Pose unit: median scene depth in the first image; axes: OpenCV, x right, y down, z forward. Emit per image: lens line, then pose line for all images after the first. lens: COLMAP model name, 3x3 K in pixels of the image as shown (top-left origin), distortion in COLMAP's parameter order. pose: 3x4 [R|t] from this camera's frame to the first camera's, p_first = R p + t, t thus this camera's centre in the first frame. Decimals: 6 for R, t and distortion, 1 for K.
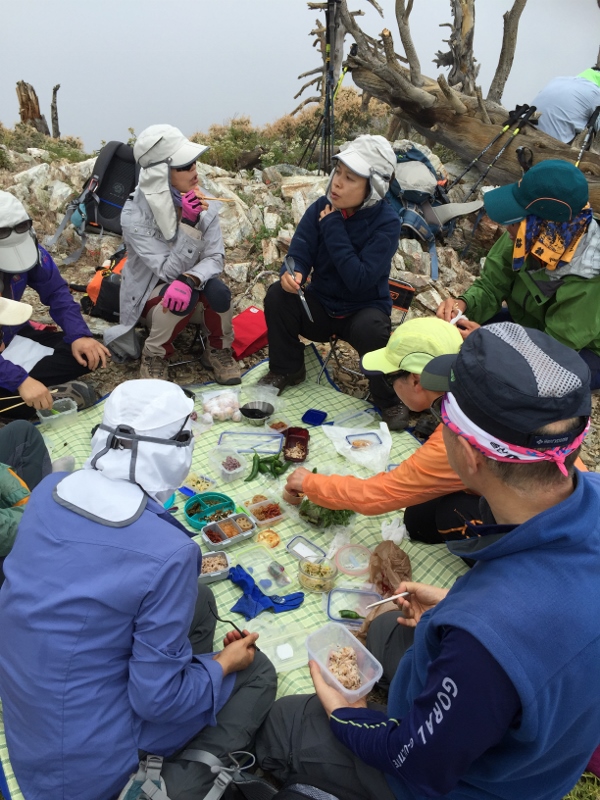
lens RADIAL K [[684.1, 0, 300.0], [0, 684.1, 381.1], [0, 0, 1]] dist [-0.012357, -0.011597]
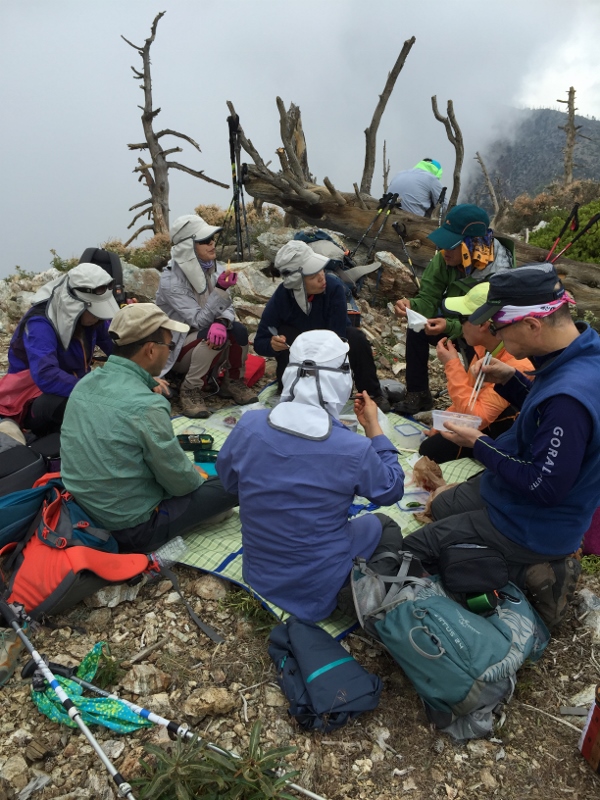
lens RADIAL K [[671.9, 0, 300.0], [0, 671.9, 400.0], [0, 0, 1]] dist [0.036742, -0.005933]
pose [[0.953590, -0.151696, 0.260106, -0.261657], [0.188230, 0.974554, -0.121711, 0.128301], [-0.235024, 0.165022, 0.957879, -0.177415]]
